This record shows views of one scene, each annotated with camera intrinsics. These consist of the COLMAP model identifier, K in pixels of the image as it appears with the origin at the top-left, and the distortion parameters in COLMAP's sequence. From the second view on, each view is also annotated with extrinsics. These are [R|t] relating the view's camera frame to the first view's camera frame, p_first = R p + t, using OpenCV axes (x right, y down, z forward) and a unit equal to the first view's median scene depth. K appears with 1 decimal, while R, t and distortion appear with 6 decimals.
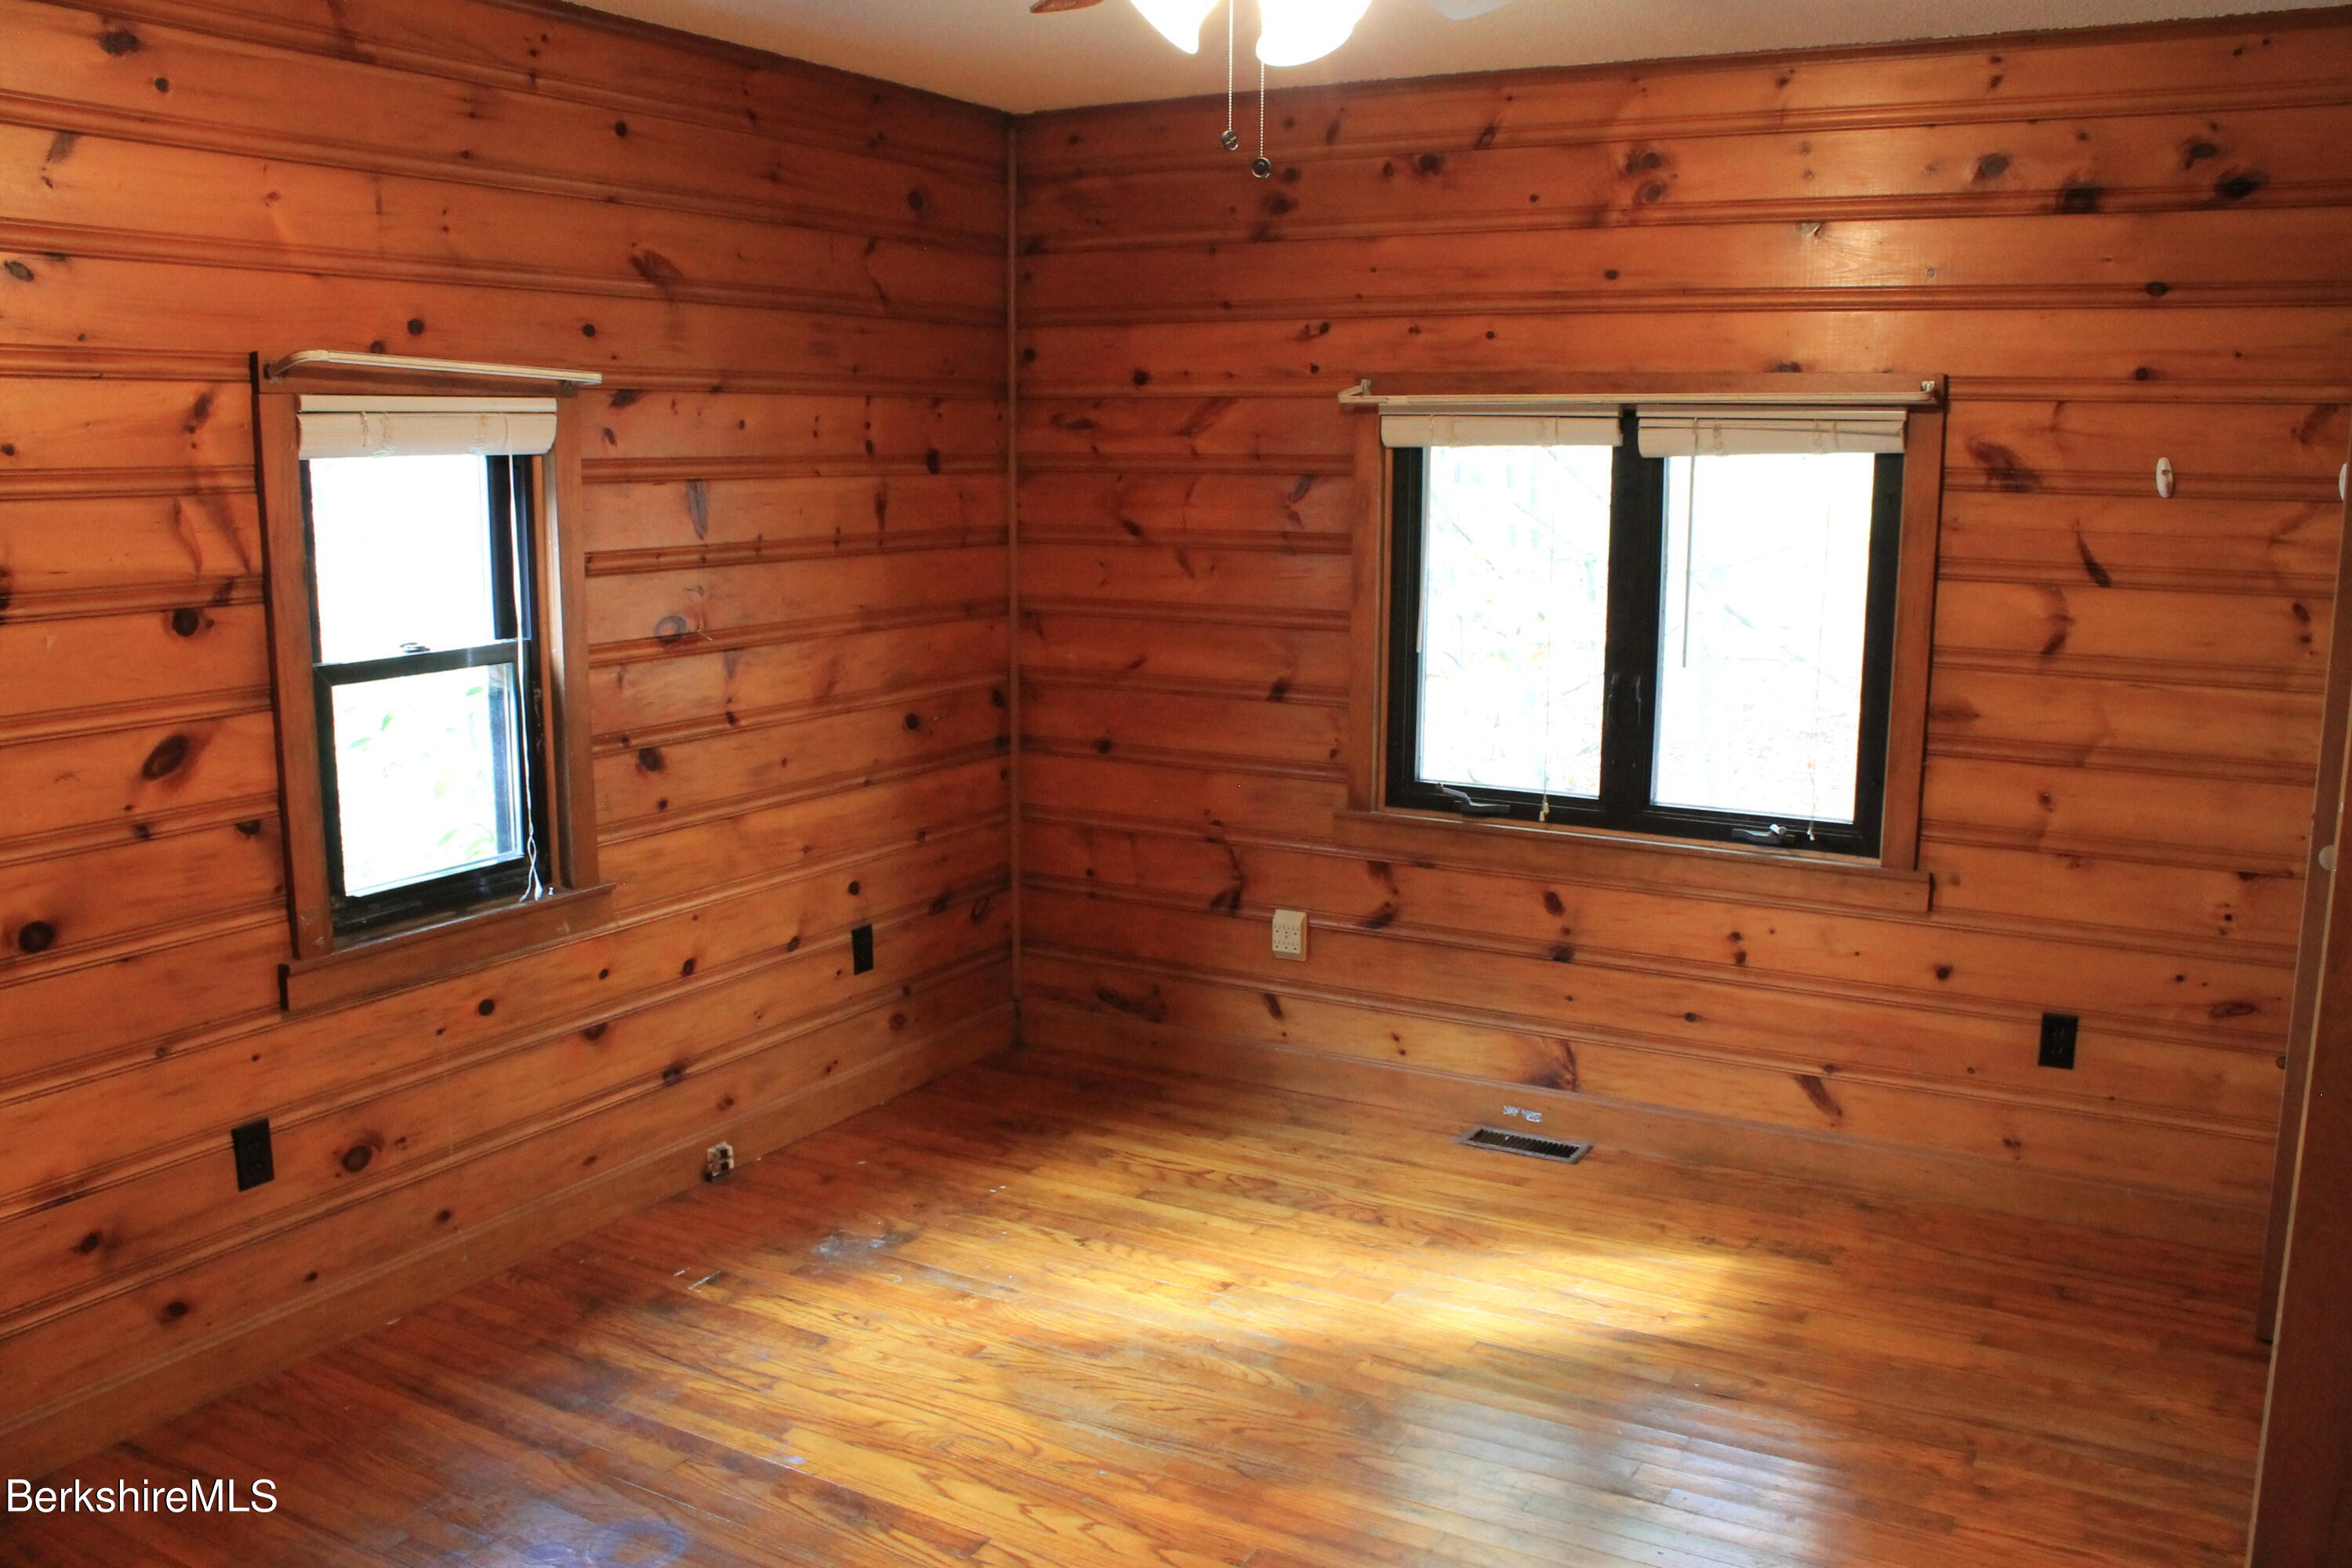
lens RADIAL K [[1977.8, 0, 1173.2], [0, 1977.8, 789.9], [0, 0, 1]] dist [-0.160642, 0.131465]
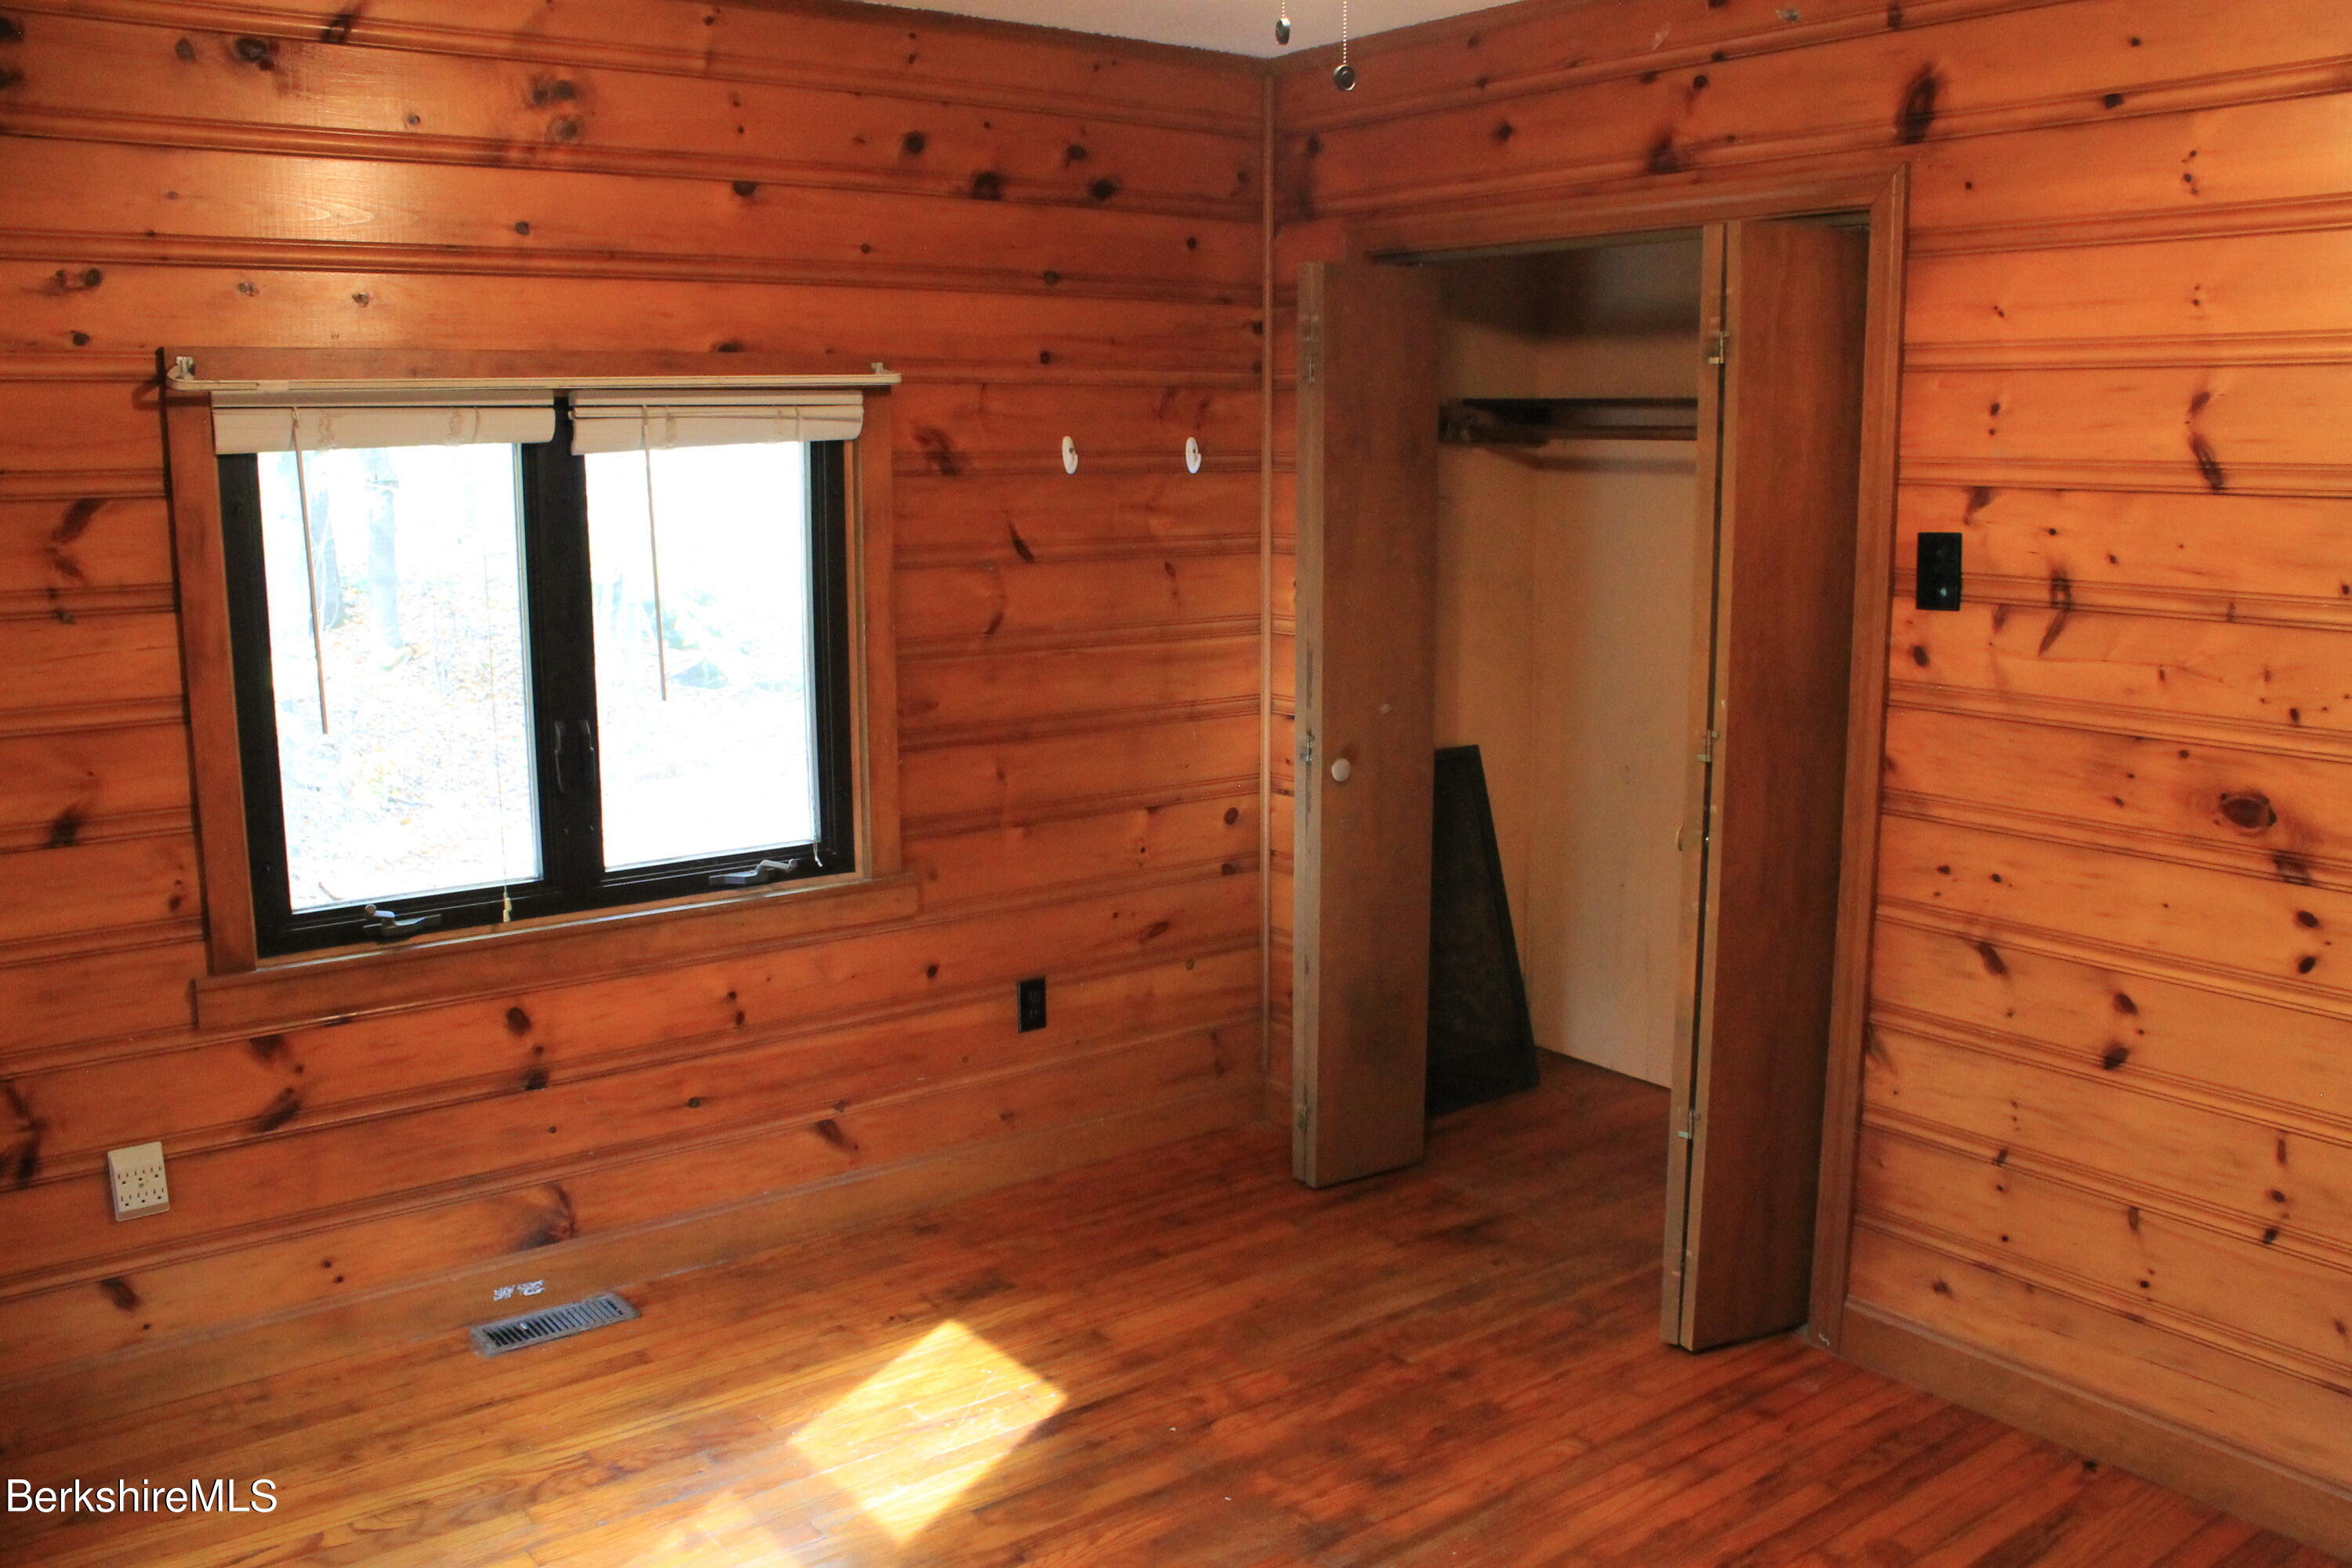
lens RADIAL K [[1977.8, 0, 1172.8], [0, 1977.8, 791.7], [0, 0, 1]] dist [-0.160642, 0.131465]
pose [[0.387909, -0.167562, 0.906339, -0.427682], [0.166141, 0.979941, 0.110062, -0.080800], [-0.906600, 0.107886, 0.407966, 0.460857]]
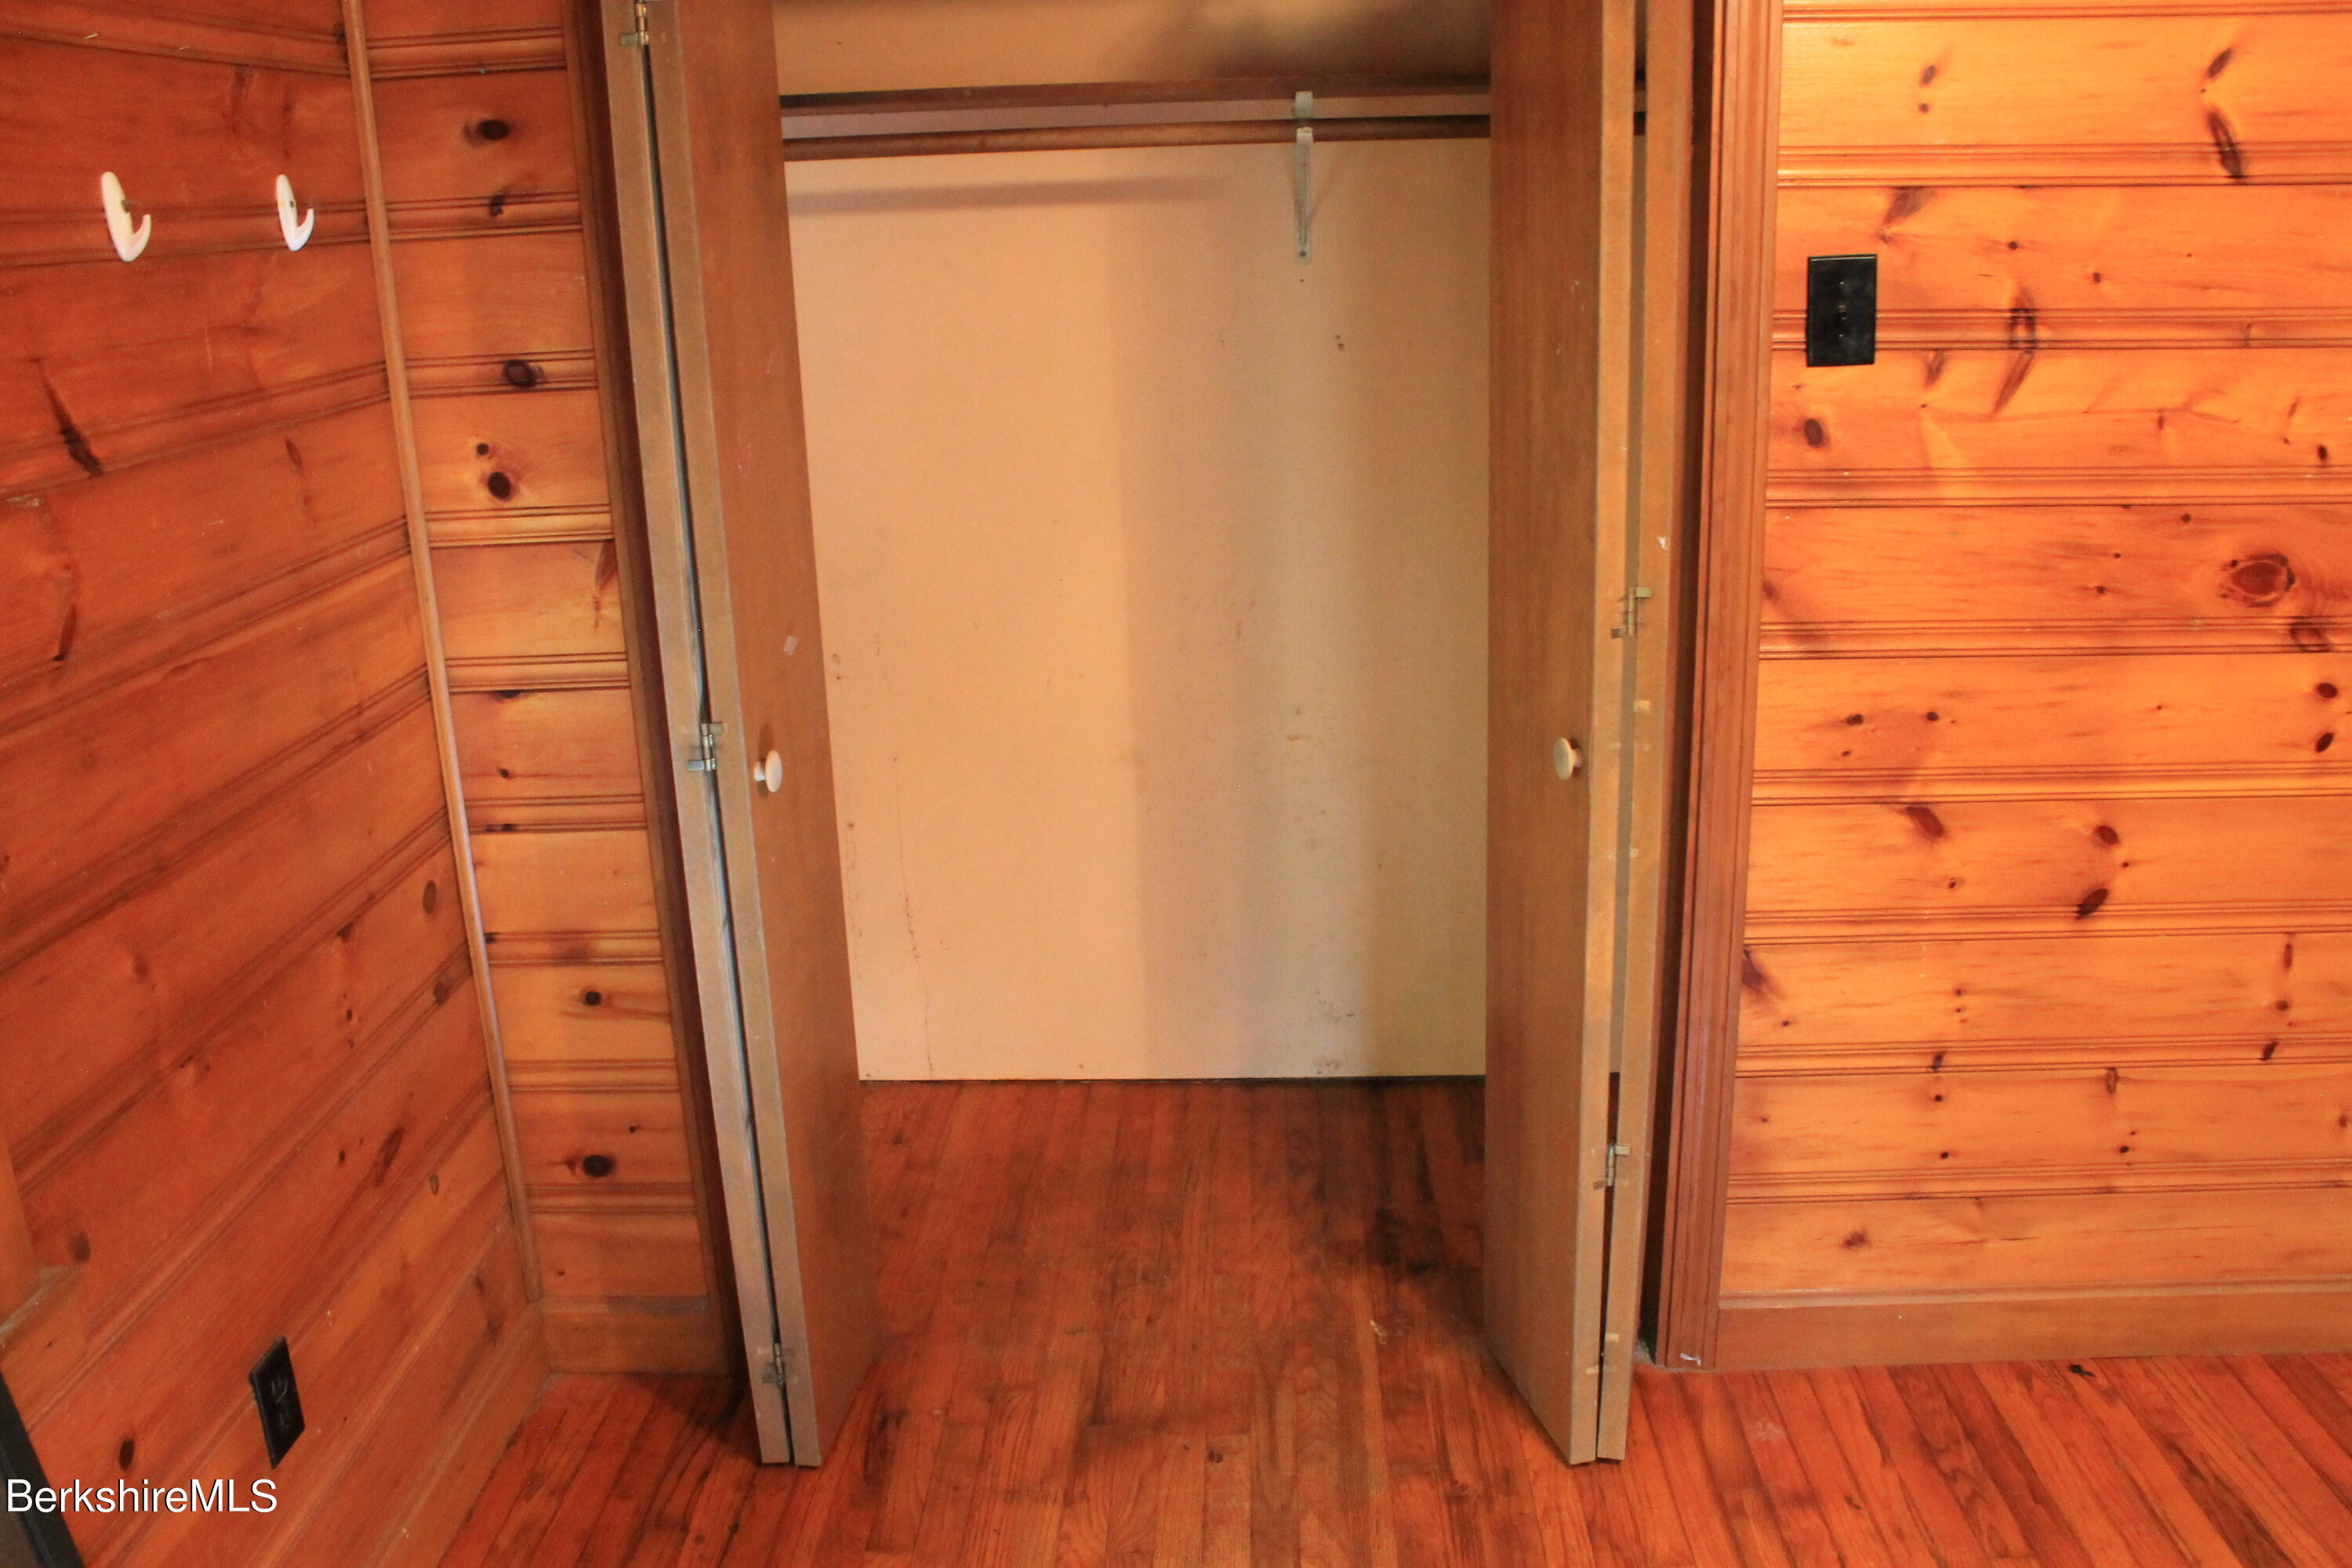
lens RADIAL K [[1977.8, 0, 1191.0], [0, 1977.8, 784.1], [0, 0, 1]] dist [-0.160642, 0.131465]
pose [[-0.469009, -0.253188, 0.846124, -0.021197], [0.183051, 0.909359, 0.373576, -0.144459], [-0.864015, 0.330095, -0.380151, 0.880919]]
